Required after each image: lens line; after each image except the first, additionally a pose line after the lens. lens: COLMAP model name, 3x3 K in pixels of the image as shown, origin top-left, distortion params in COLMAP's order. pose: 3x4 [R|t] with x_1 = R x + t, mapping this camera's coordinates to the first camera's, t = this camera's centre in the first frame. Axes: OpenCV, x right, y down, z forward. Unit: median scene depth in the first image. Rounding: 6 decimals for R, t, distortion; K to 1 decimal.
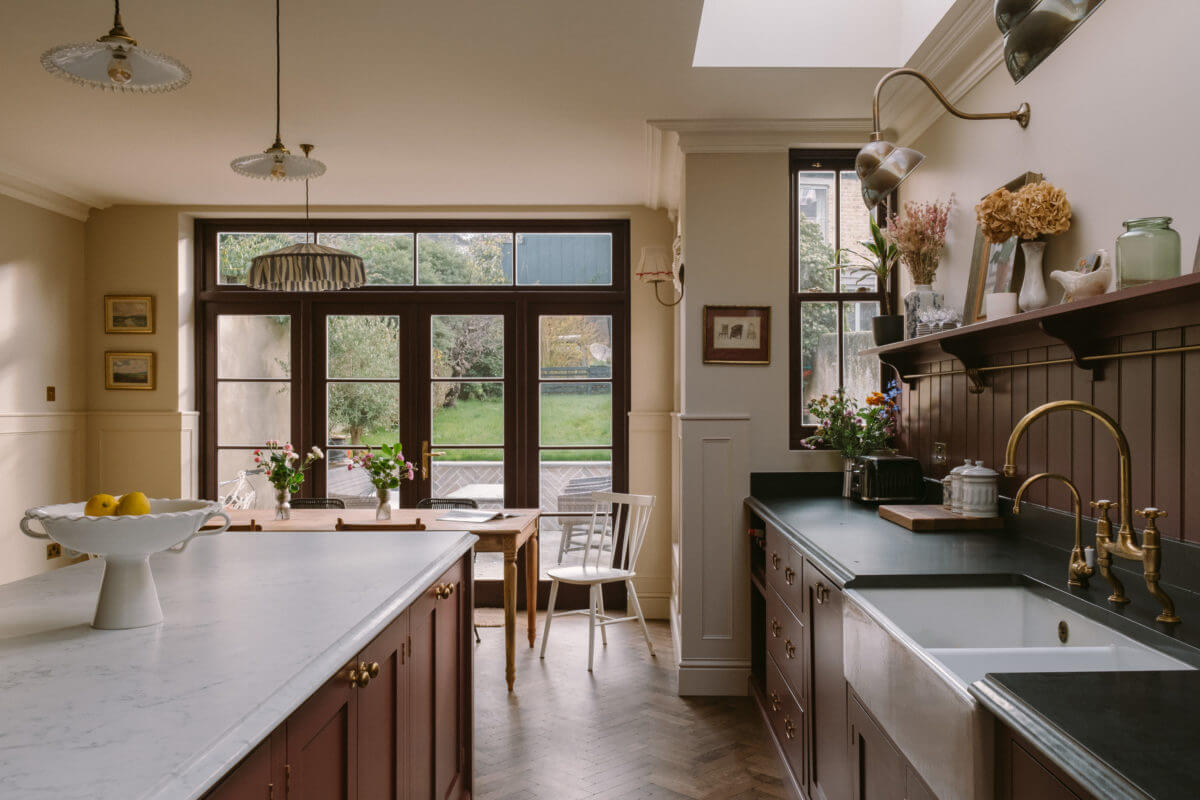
lens RADIAL K [[979.7, 0, 817.7], [0, 979.7, 419.5], [0, 0, 1]] dist [0.000246, -0.006352]
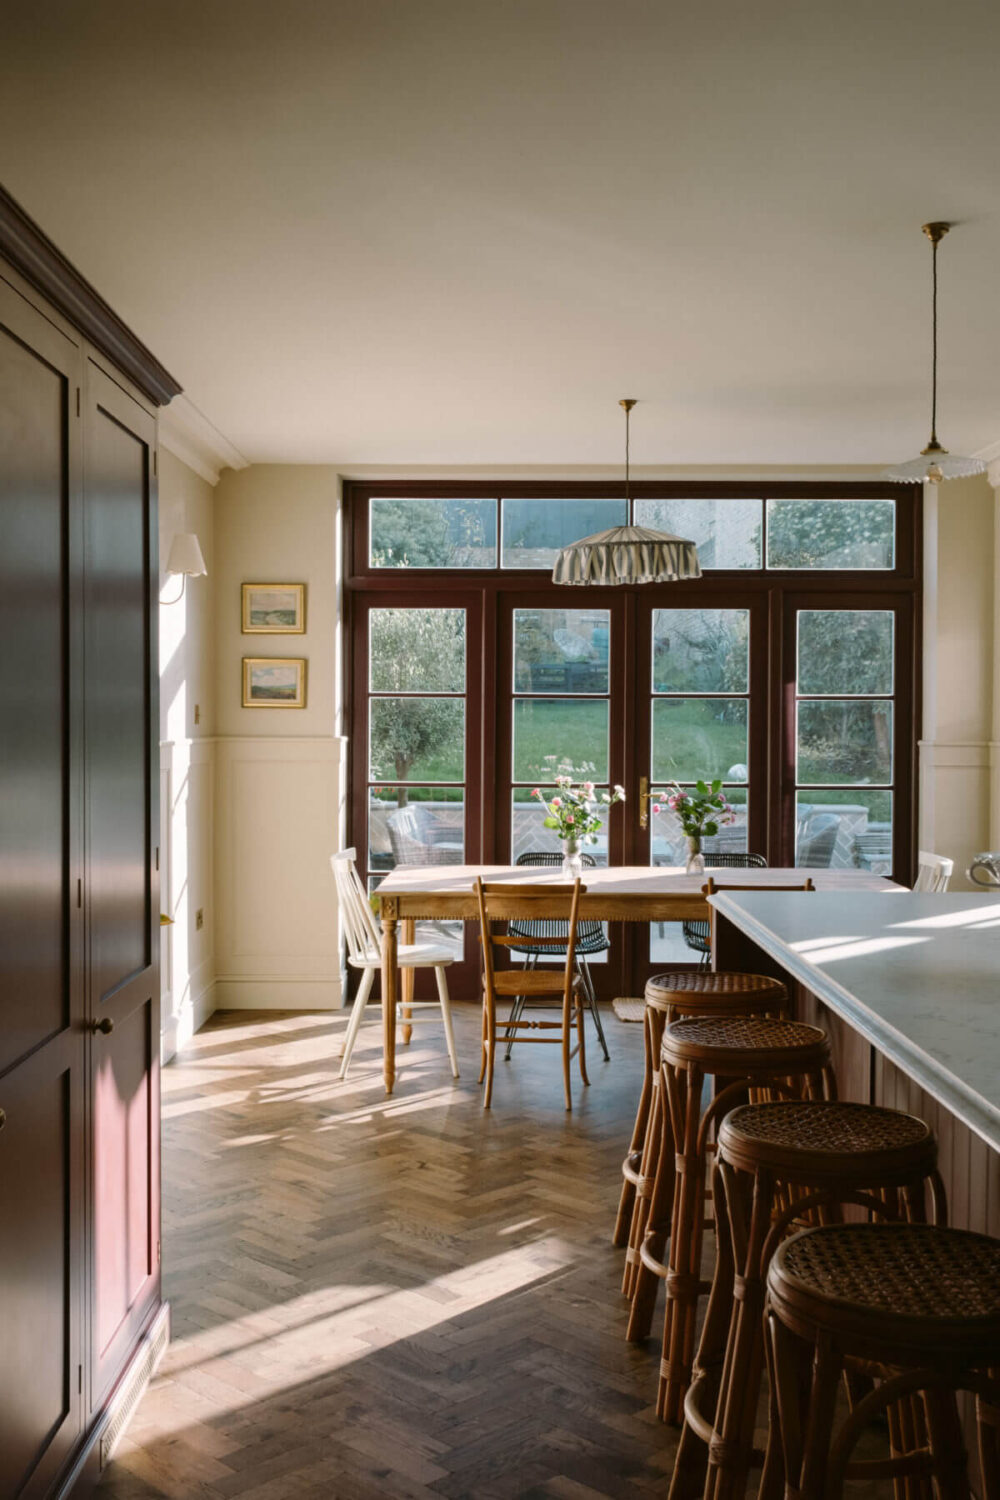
lens RADIAL K [[1660.8, 0, 500.0], [0, 1660.8, 750.0], [0, 0, 1]] dist [-0.000369, -0.022484]
pose [[0.999666, 0.004380, -0.025464, -0.485648], [-0.004165, 0.999955, 0.008499, -0.009550], [0.025500, -0.008390, 0.999640, -0.274739]]
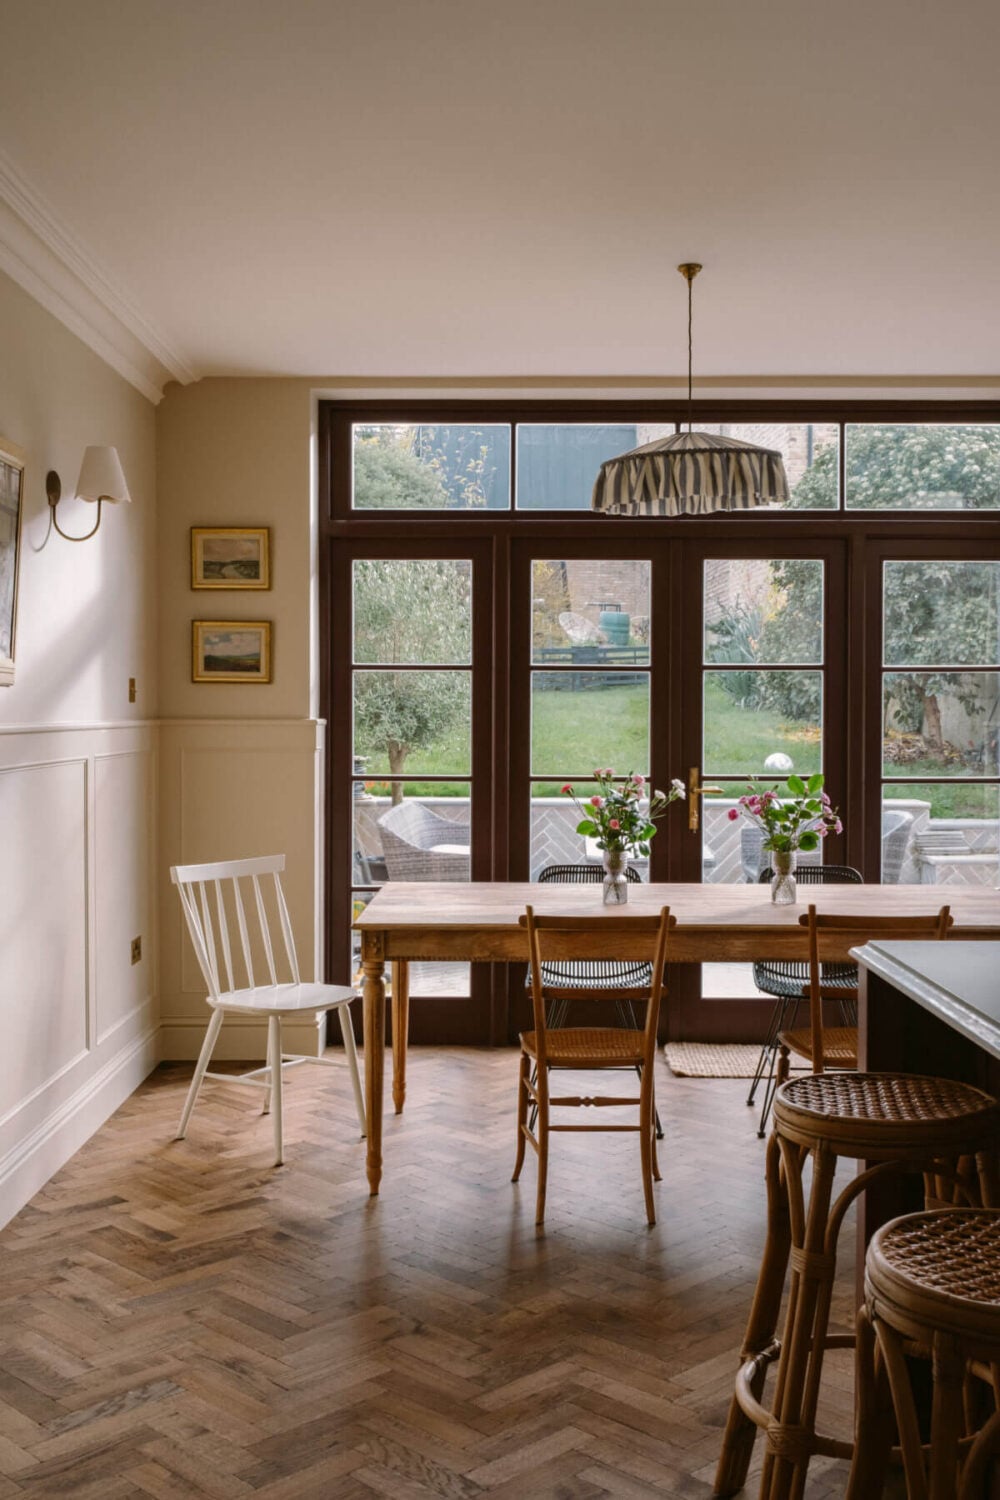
lens RADIAL K [[1615.2, 0, 510.1], [0, 1615.2, 750.6], [0, 0, 1]] dist [-0.051449, 0.005155]
pose [[0.999839, 0.000980, -0.017933, -0.503575], [-0.000751, 0.999918, 0.012782, -0.001765], [0.017944, -0.012766, 0.999757, 0.007207]]
